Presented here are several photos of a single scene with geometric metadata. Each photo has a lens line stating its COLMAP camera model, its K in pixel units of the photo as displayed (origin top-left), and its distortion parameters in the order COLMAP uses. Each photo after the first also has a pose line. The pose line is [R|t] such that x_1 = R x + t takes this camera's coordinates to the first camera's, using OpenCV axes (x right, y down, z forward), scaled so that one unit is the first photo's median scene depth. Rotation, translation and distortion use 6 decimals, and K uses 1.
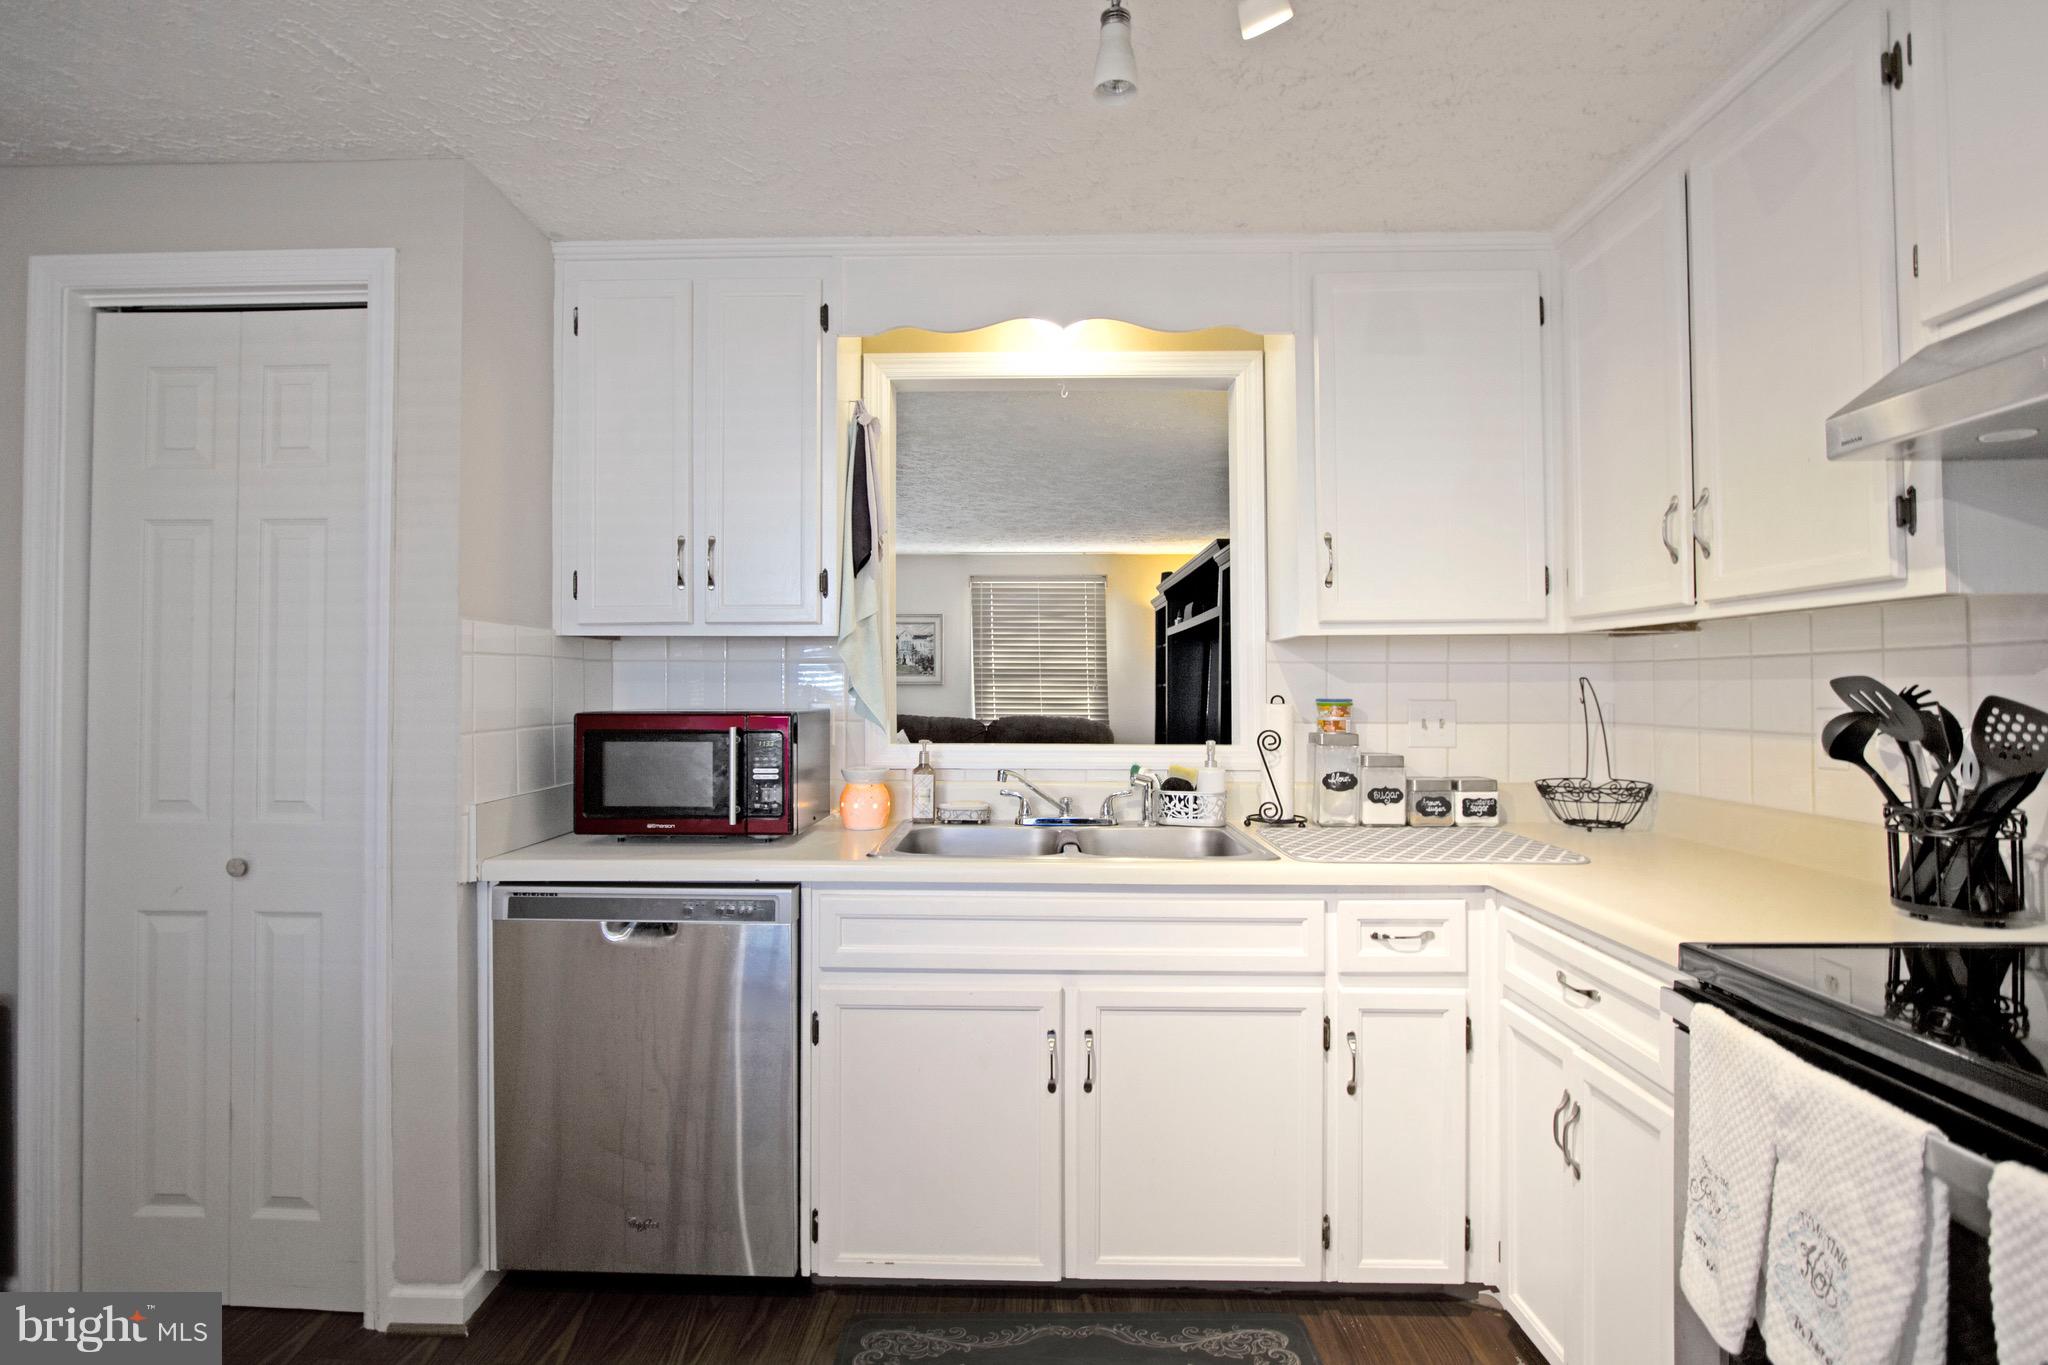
lens RADIAL K [[949.6, 0, 1021.6], [0, 949.6, 677.4], [0, 0, 1]] dist [-0.016845, 0.000655]
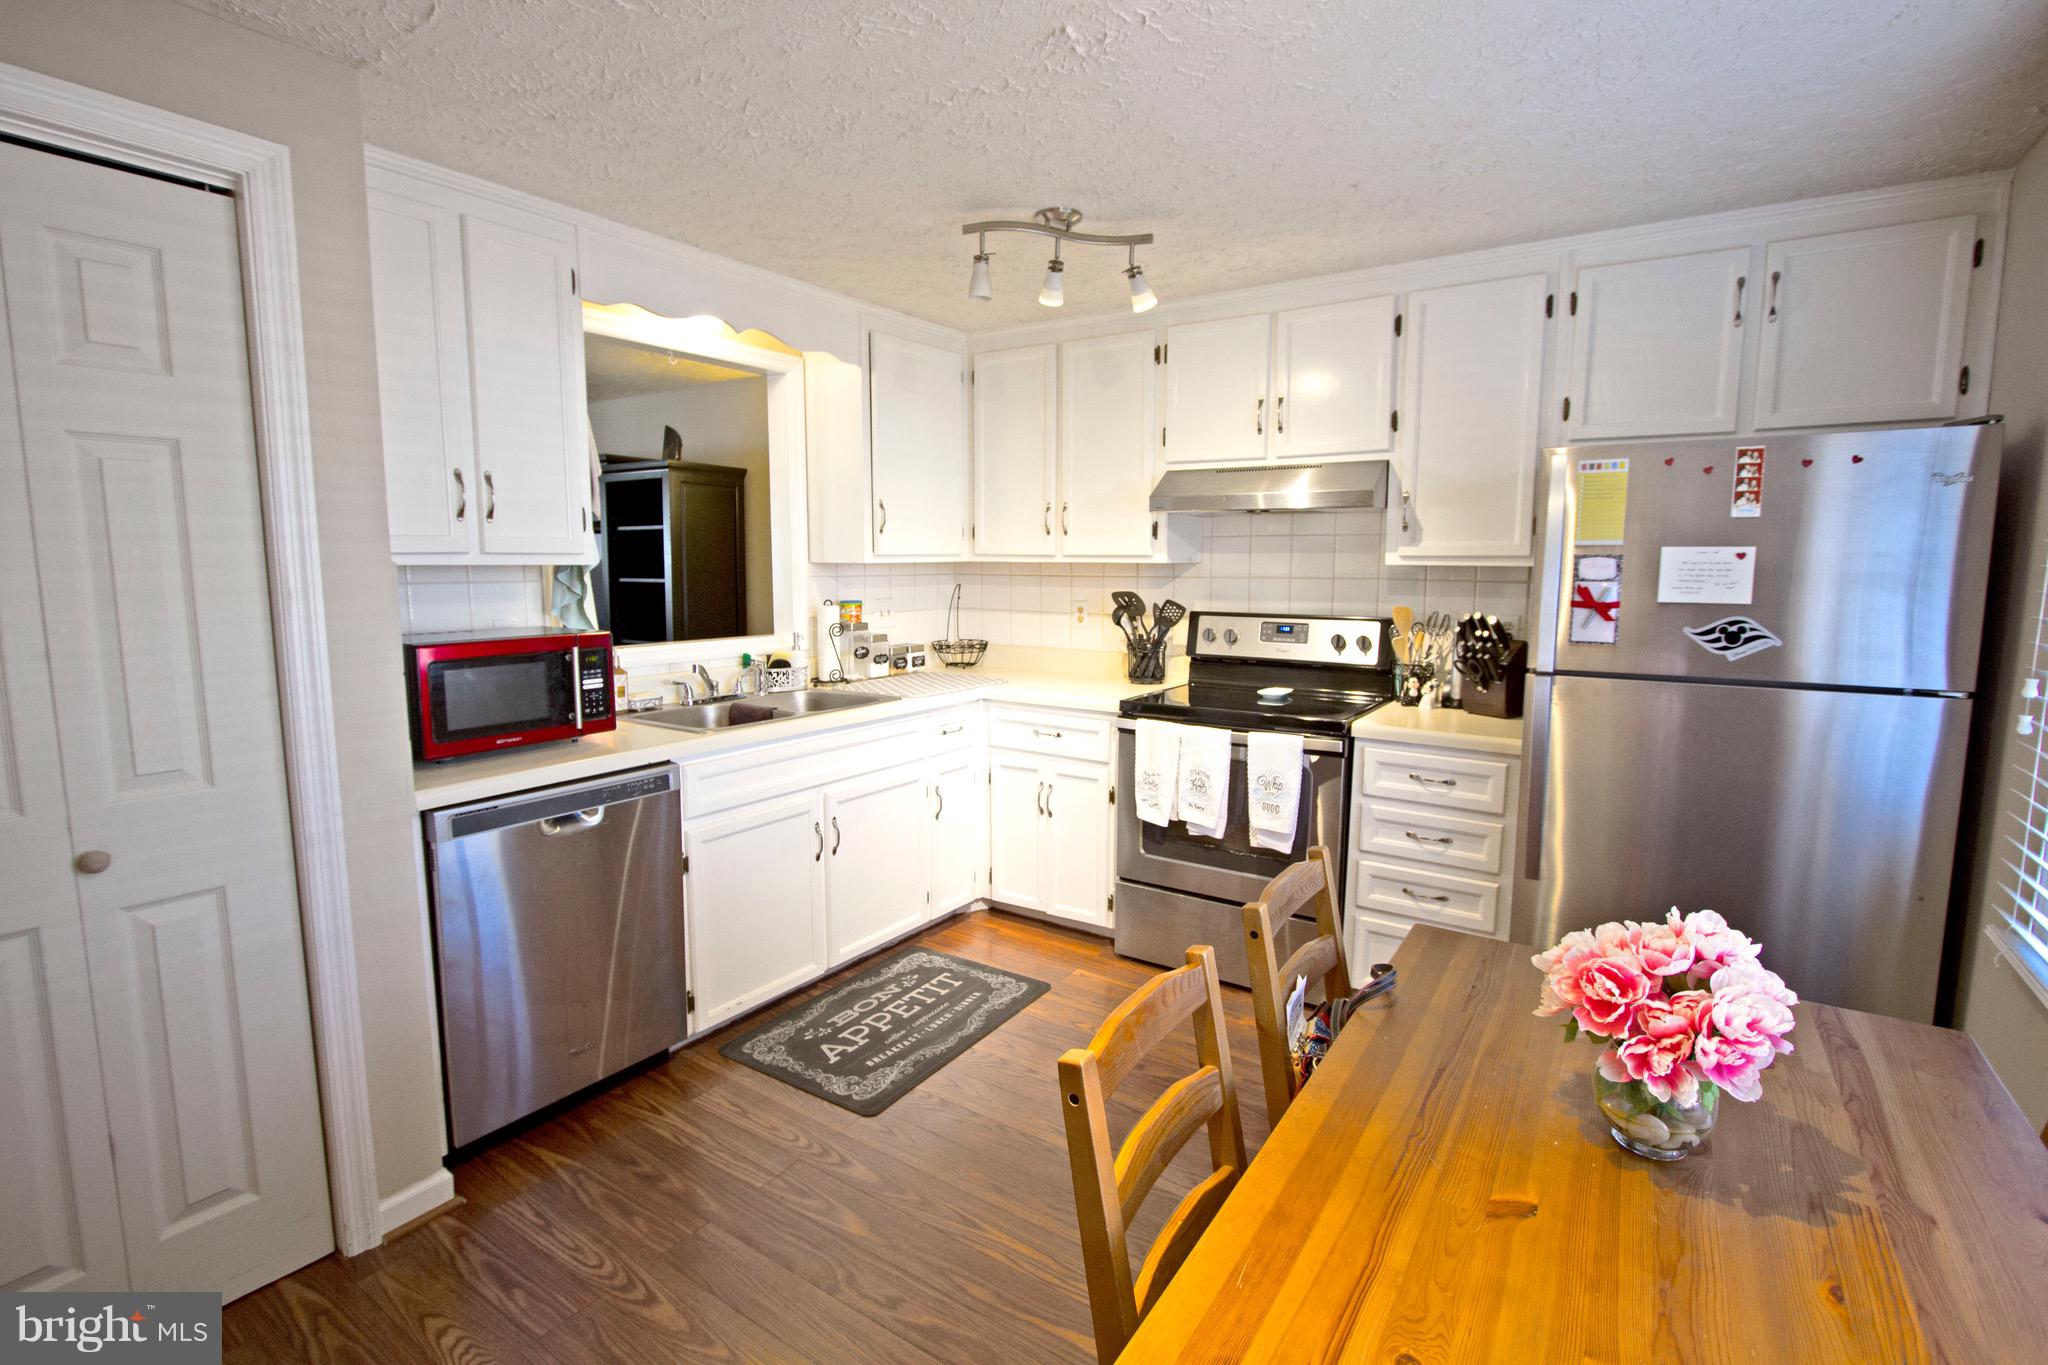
lens RADIAL K [[949.6, 0, 1018.9], [0, 949.6, 680.0], [0, 0, 1]] dist [-0.016845, 0.000655]
pose [[0.547106, -0.104366, 0.830532, -1.047265], [-0.015025, 0.990813, 0.134404, -0.078186], [-0.836929, -0.086012, 0.540511, -0.111491]]
